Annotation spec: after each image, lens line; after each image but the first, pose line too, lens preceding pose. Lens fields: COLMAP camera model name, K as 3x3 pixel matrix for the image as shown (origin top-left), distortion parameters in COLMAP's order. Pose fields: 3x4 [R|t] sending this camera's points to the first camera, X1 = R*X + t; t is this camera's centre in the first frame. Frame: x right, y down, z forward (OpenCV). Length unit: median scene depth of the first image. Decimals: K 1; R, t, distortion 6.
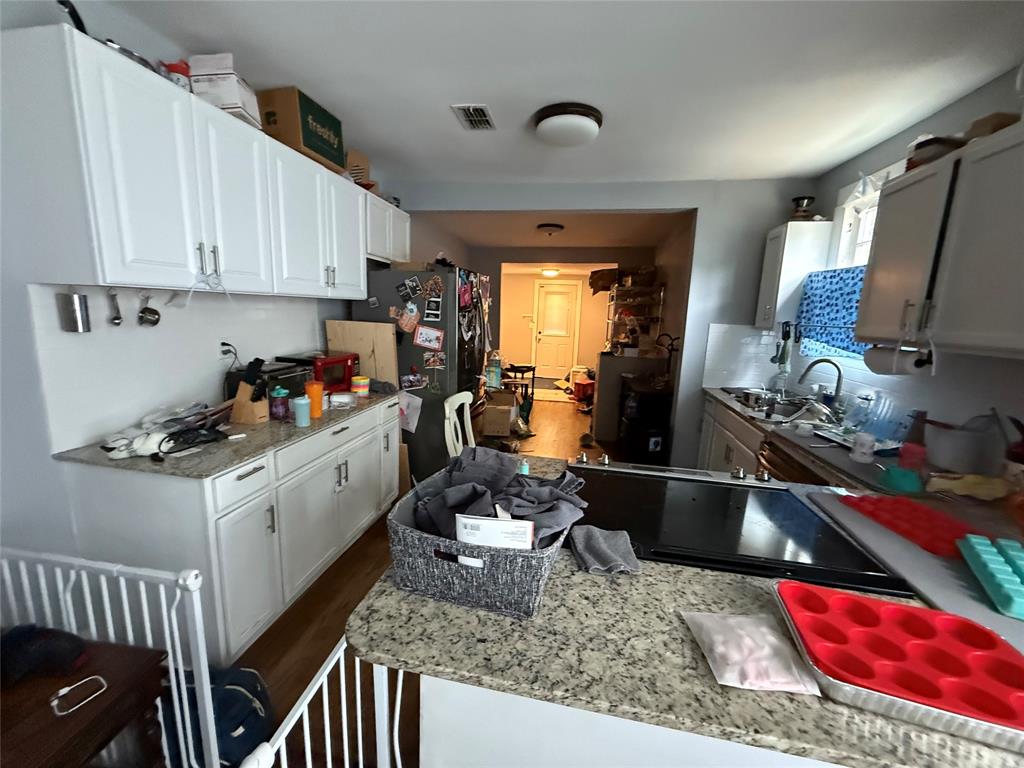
lens RADIAL K [[411.1, 0, 506.7], [0, 411.1, 386.0], [0, 0, 1]] dist [0.003779, 0.001566]
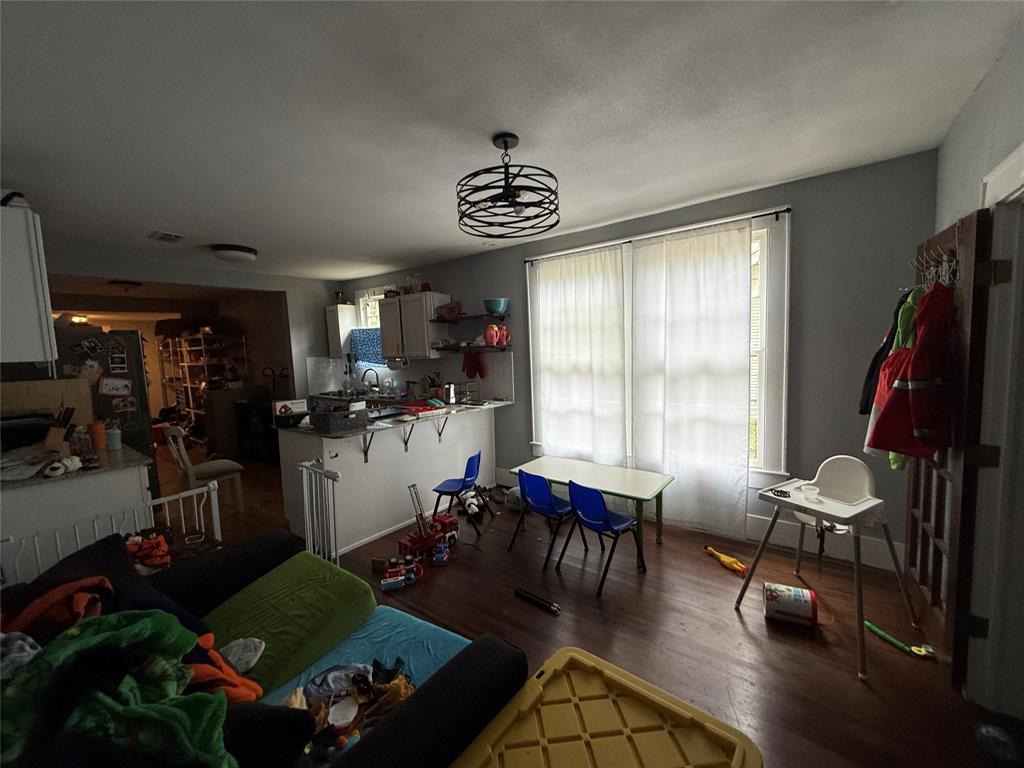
lens RADIAL K [[411.1, 0, 508.9], [0, 411.1, 382.3], [0, 0, 1]] dist [0.003779, 0.001566]
pose [[0.448908, -0.132026, 0.883771, -0.757495], [0.213147, 0.976297, 0.037582, 0.072646], [-0.867785, 0.171502, 0.466408, -0.589339]]
